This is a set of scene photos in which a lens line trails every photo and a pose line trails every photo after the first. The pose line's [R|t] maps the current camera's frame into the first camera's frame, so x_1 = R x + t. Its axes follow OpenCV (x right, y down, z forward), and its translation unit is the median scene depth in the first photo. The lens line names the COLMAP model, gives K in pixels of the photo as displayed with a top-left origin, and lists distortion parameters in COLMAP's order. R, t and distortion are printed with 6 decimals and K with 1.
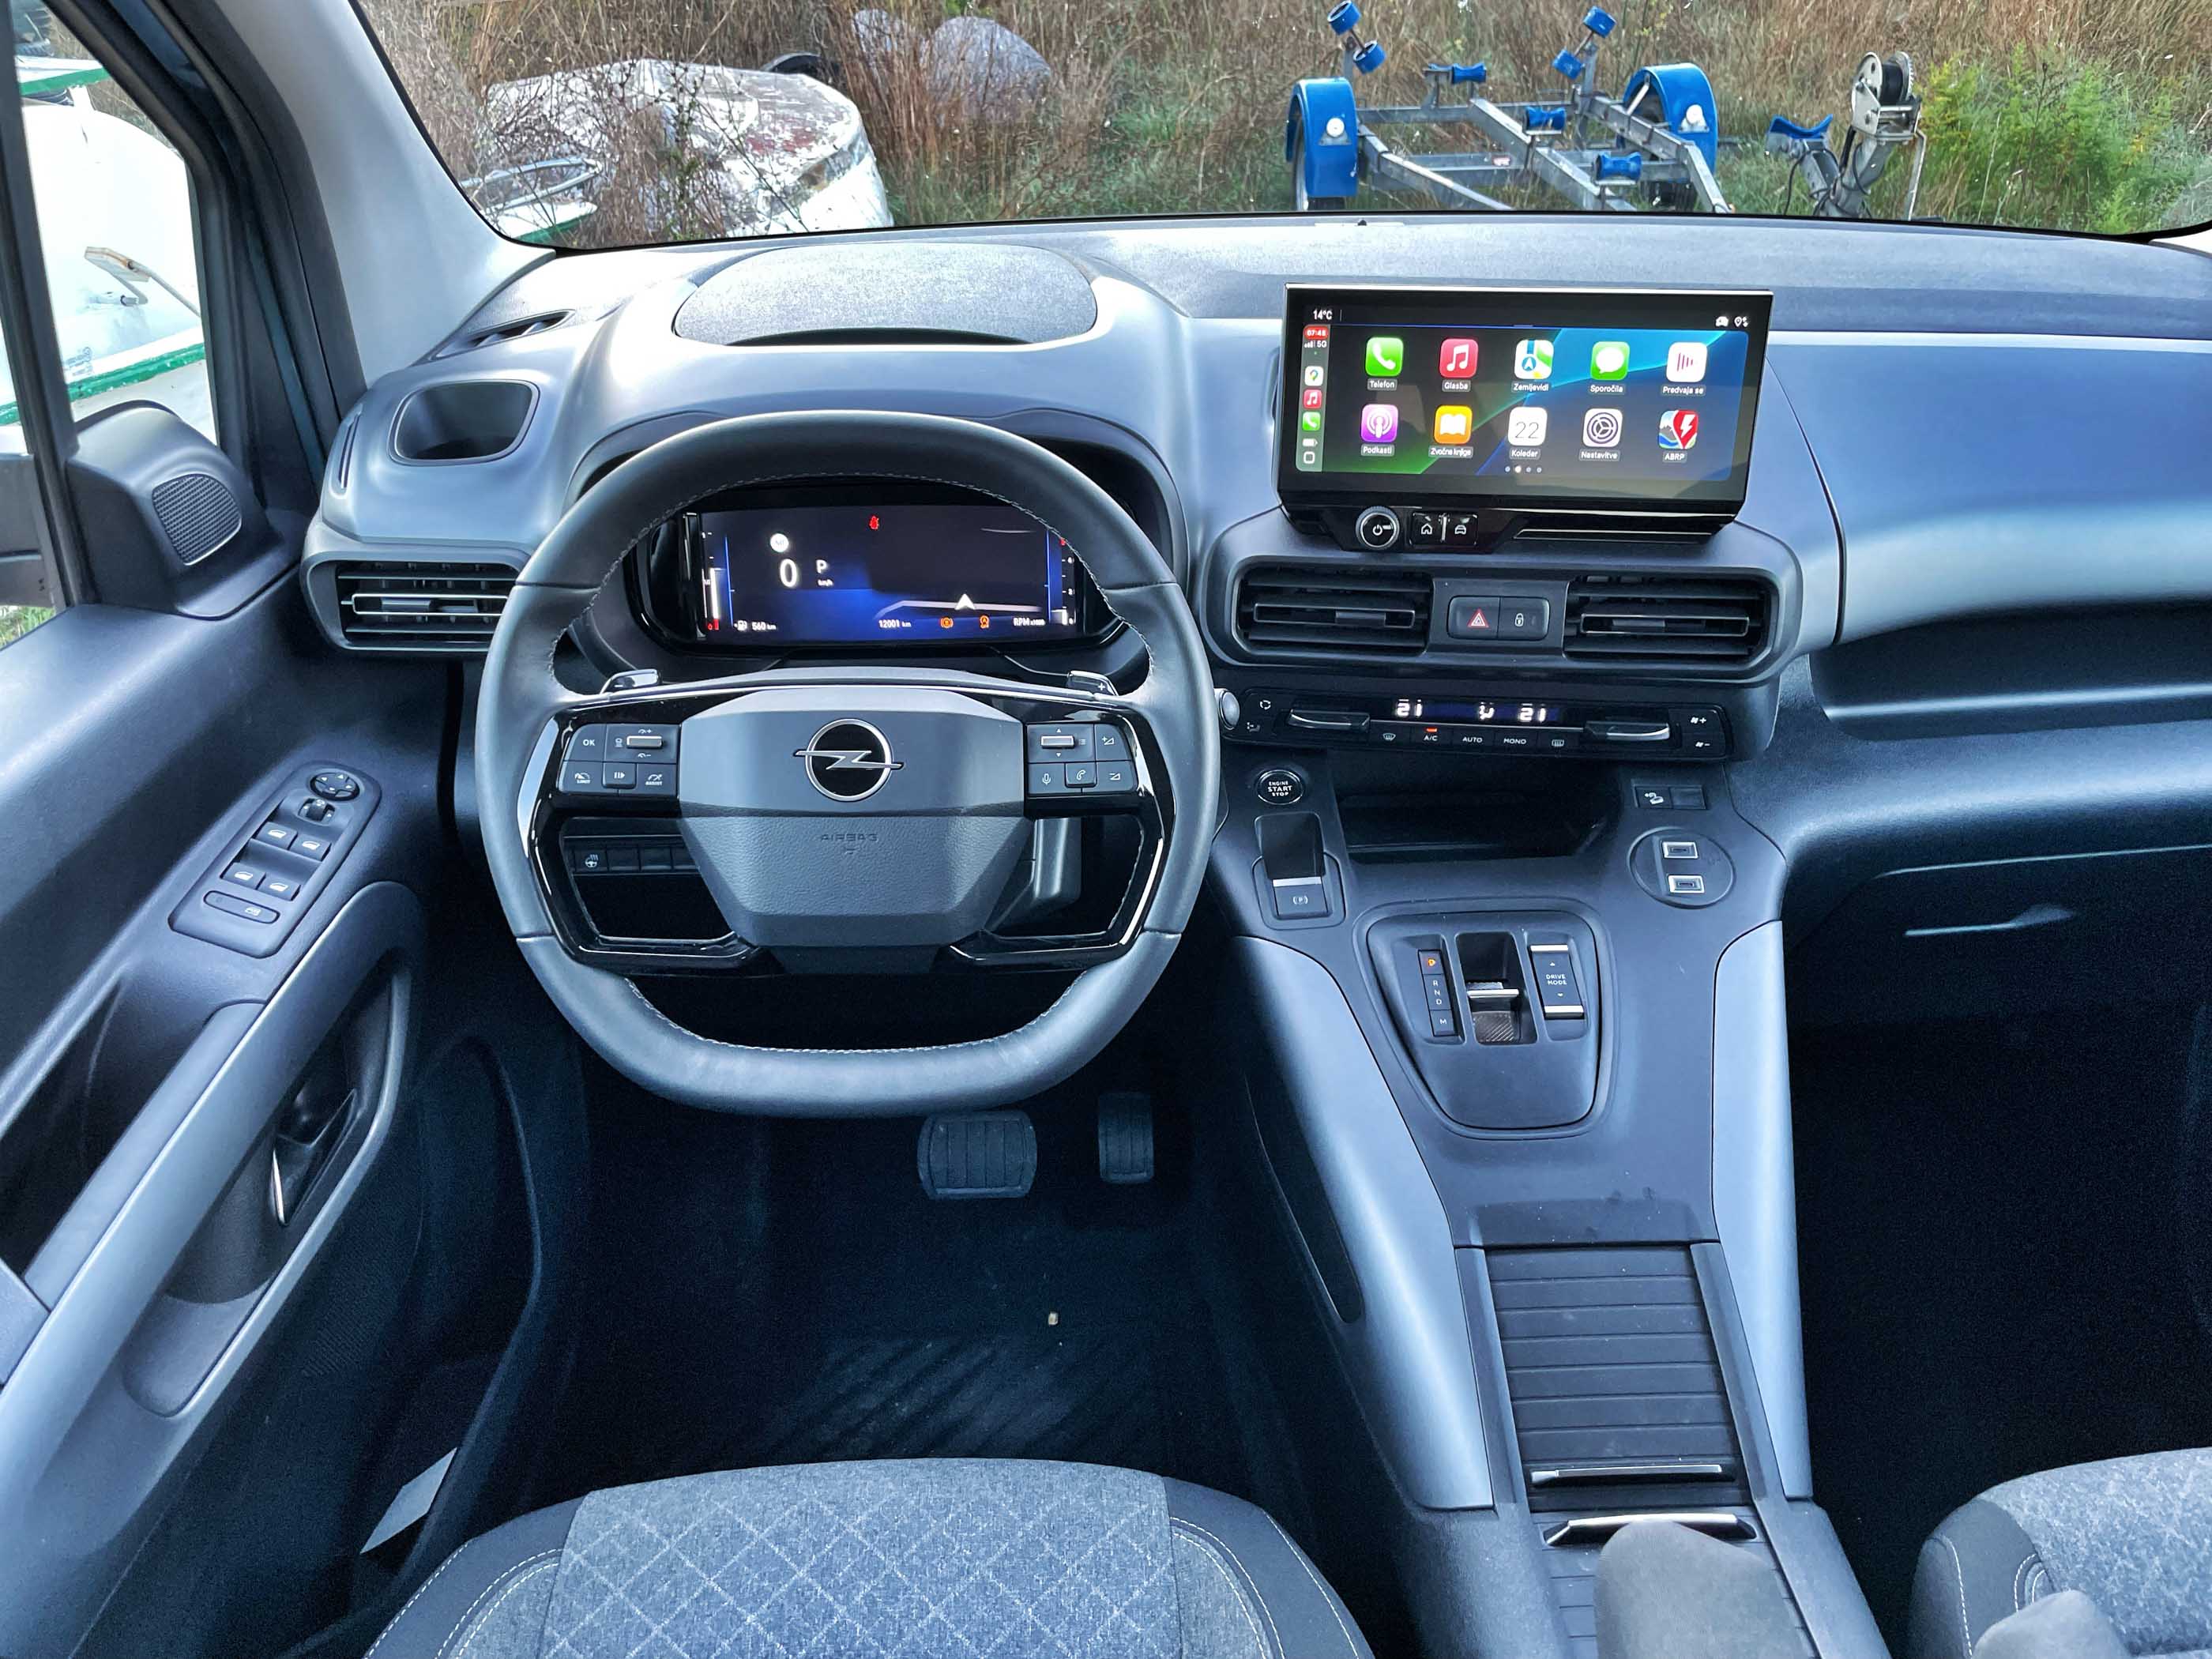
lens RADIAL K [[1703.2, 0, 1104.0], [0, 1703.2, 818.1], [0, 0, 1]] dist [0.057405, -0.081703]
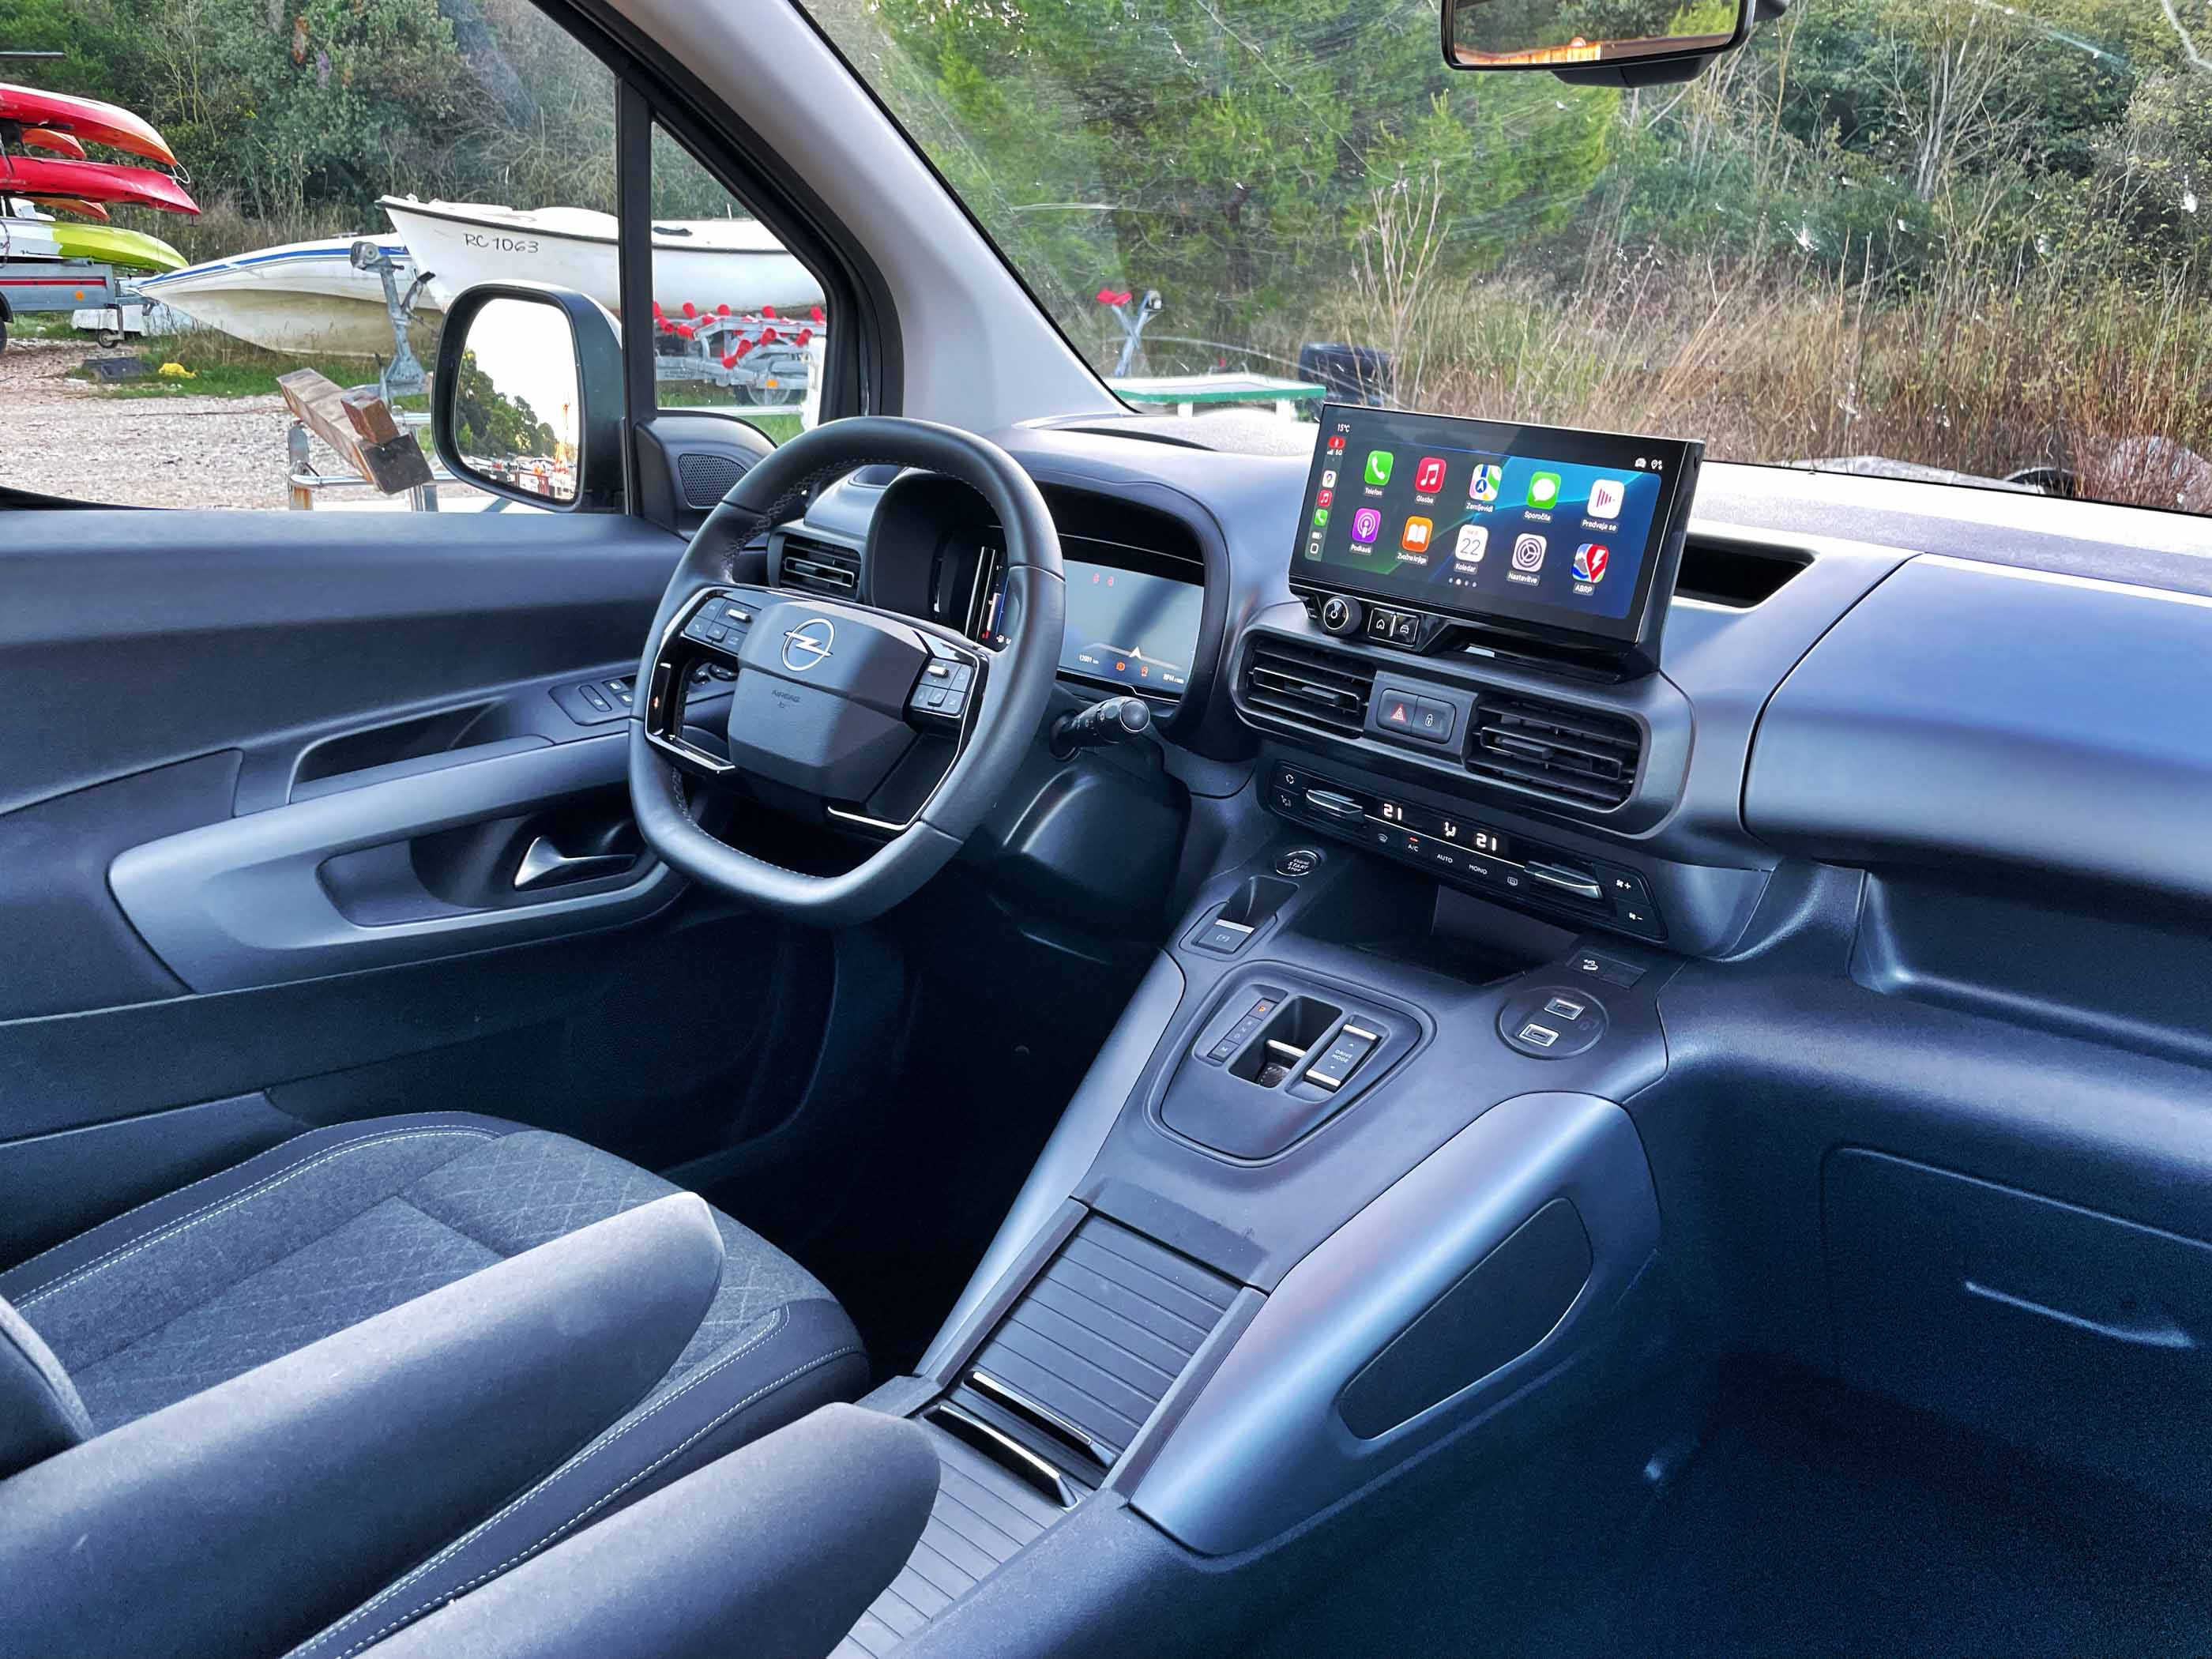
lens RADIAL K [[1678.2, 0, 1137.5], [0, 1678.2, 819.1], [0, 0, 1]] dist [0.086393, -0.150777]
pose [[0.742861, 0.237598, -0.625863, 0.783709], [-0.368886, 0.925439, -0.086518, 0.097649], [0.558642, 0.295143, 0.775119, 0.116726]]
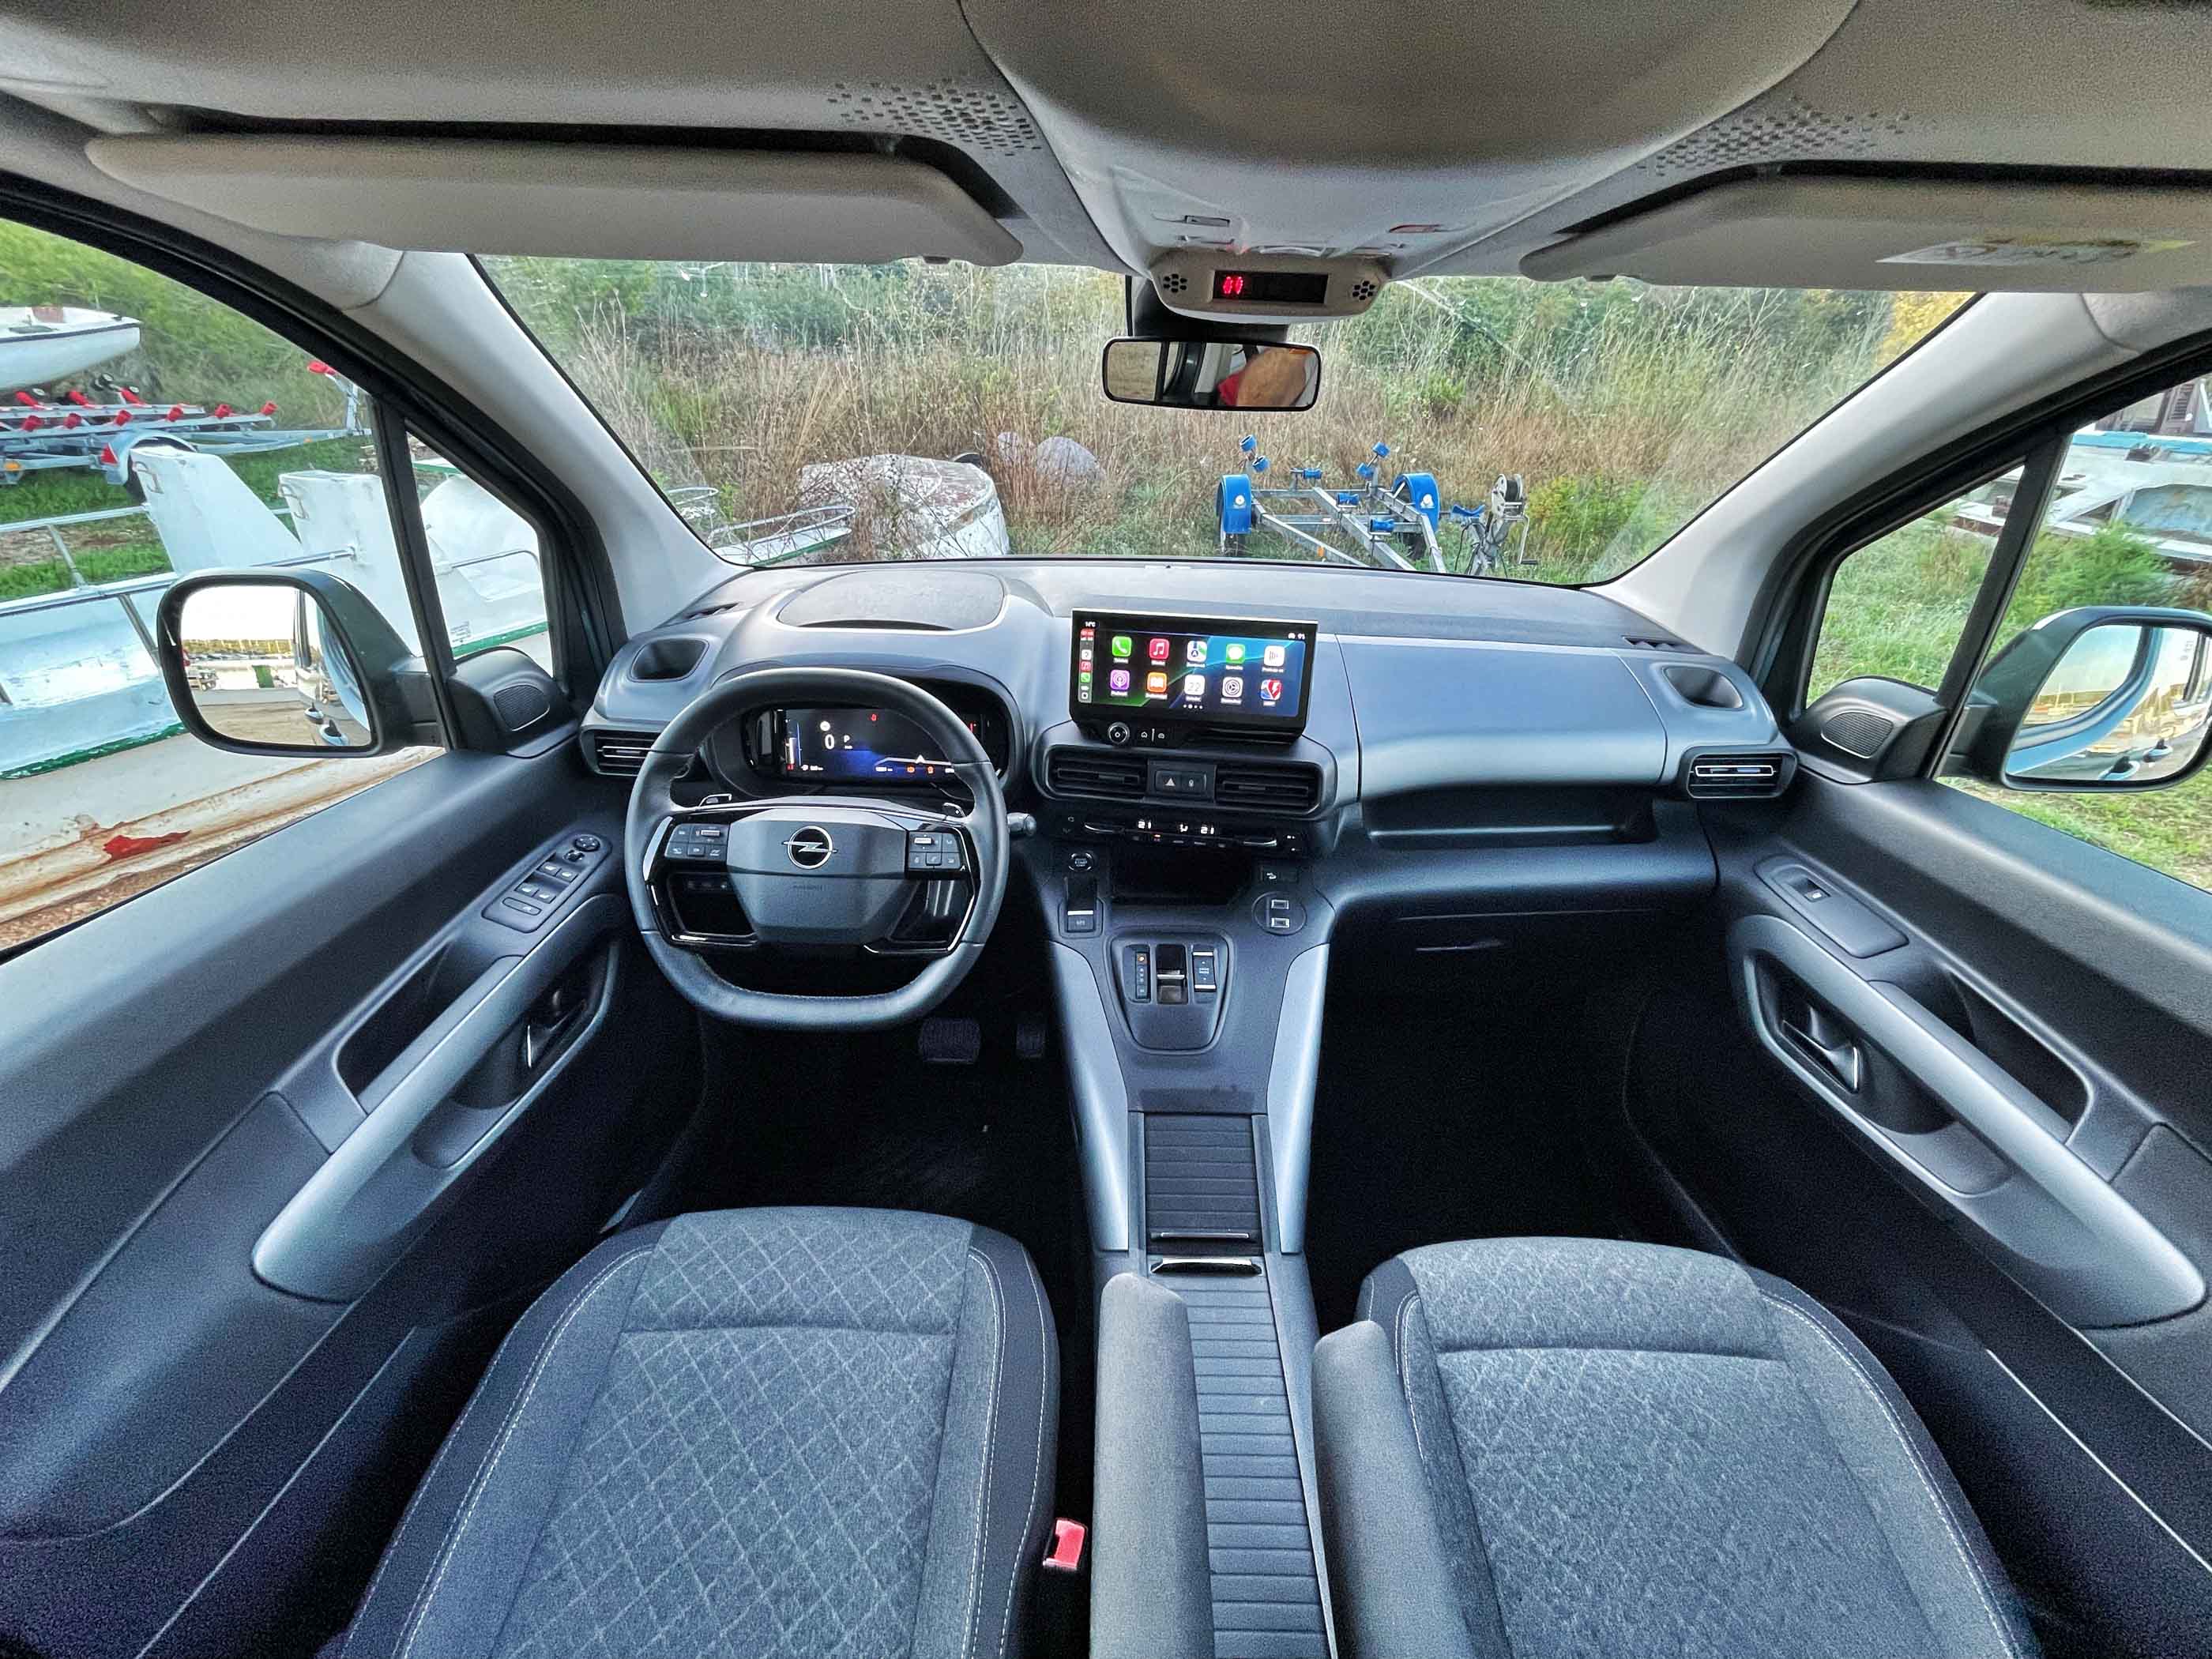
lens RADIAL K [[896.3, 0, 1106.7], [0, 896.3, 821.1], [0, 0, 1]] dist [-0.001760, -0.000339]
pose [[0.998759, 0.040825, -0.028525, 0.181174], [-0.041612, 0.998753, -0.027586, -0.042016], [0.027363, 0.028739, 0.999212, -0.011697]]
